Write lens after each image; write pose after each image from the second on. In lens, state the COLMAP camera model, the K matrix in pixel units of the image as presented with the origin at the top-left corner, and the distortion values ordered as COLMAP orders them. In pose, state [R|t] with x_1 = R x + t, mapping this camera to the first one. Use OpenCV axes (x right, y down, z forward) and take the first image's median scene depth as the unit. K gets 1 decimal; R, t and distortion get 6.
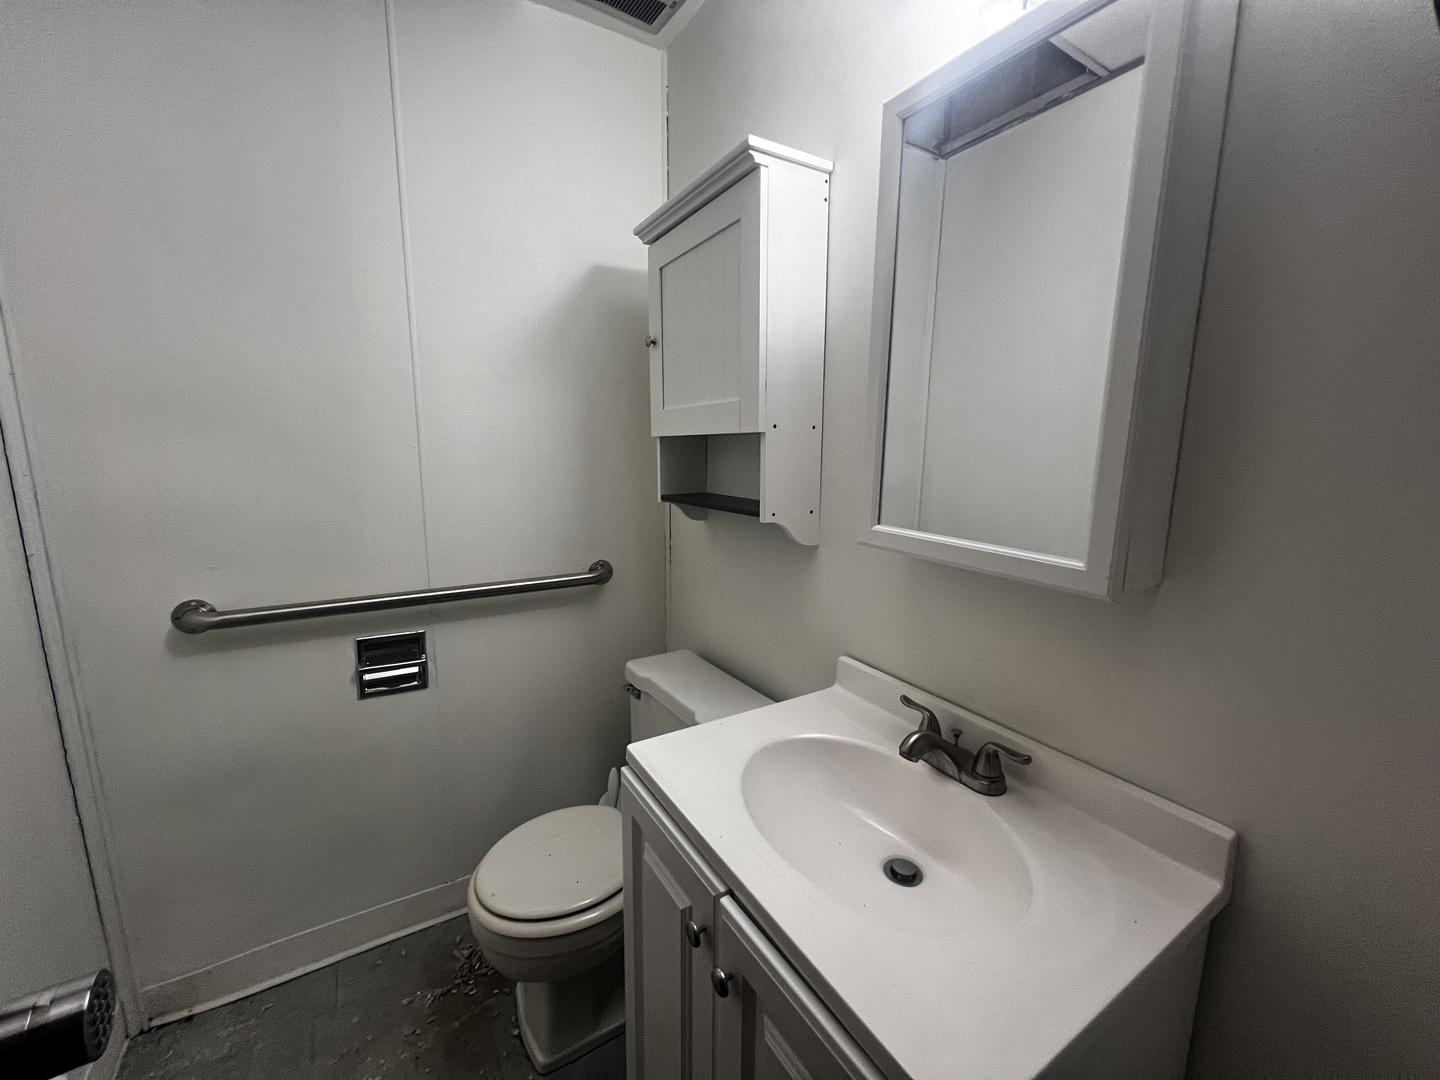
lens RADIAL K [[577.0, 0, 717.2], [0, 577.0, 535.3], [0, 0, 1]] dist [0.000569, -0.000149]
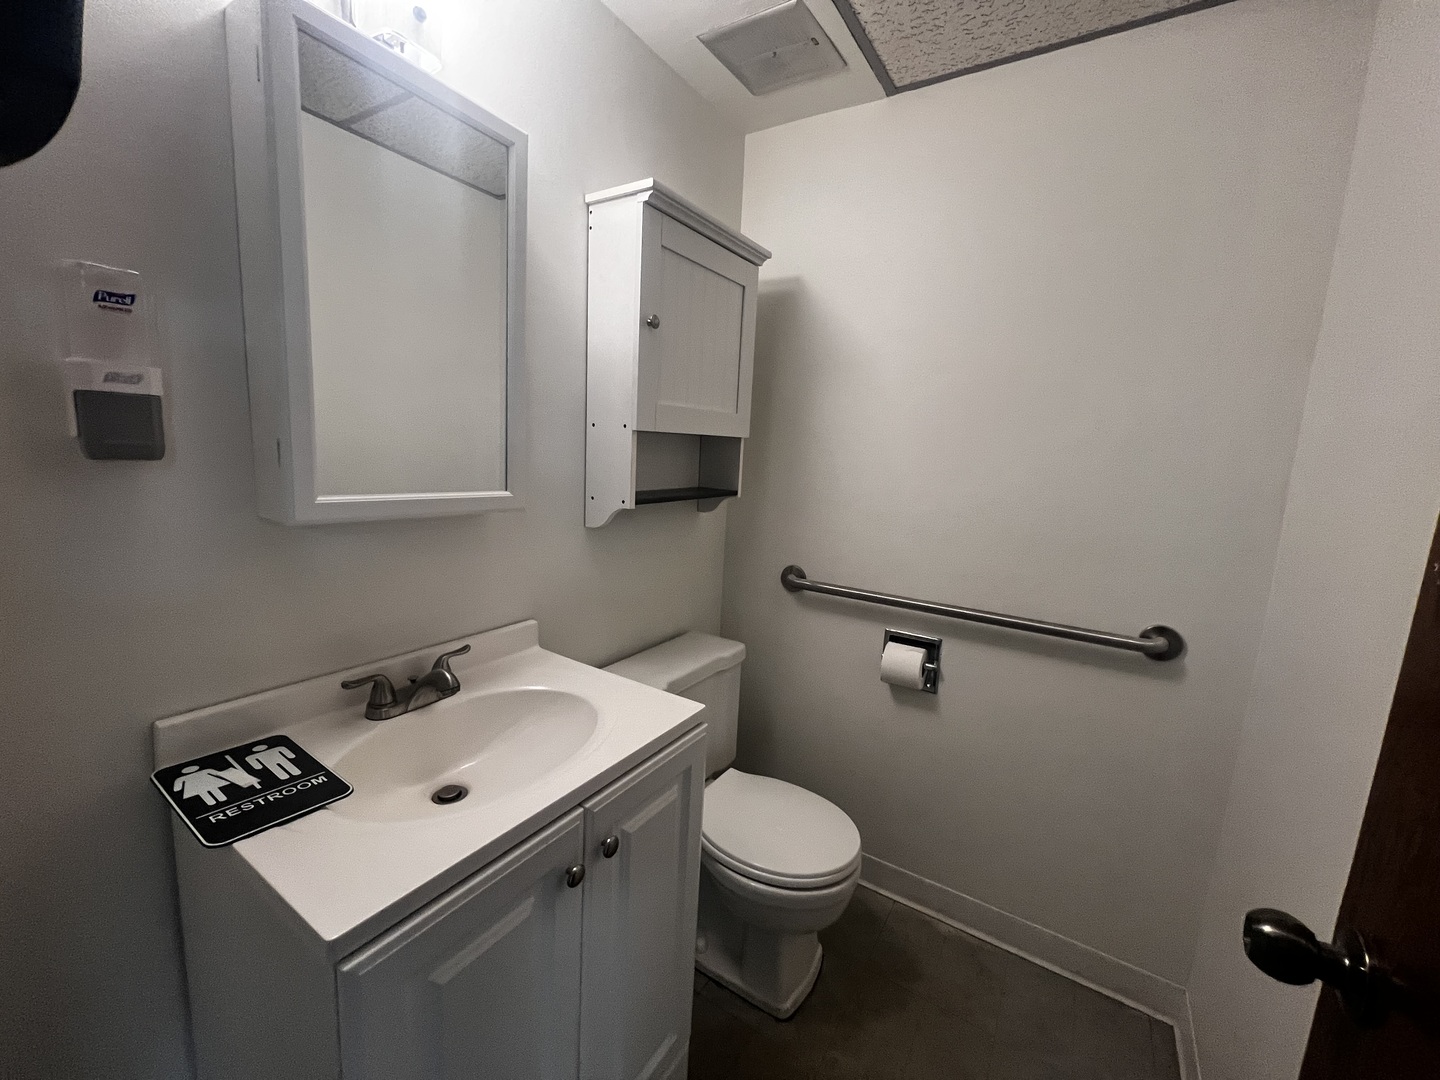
lens RADIAL K [[577.0, 0, 717.2], [0, 577.0, 535.3], [0, 0, 1]] dist [0.000569, -0.000149]
pose [[0.435717, 0.145616, -0.888227, 0.241502], [-0.191146, 0.979287, 0.066779, -0.016488], [0.879553, 0.140684, 0.454526, 0.140046]]
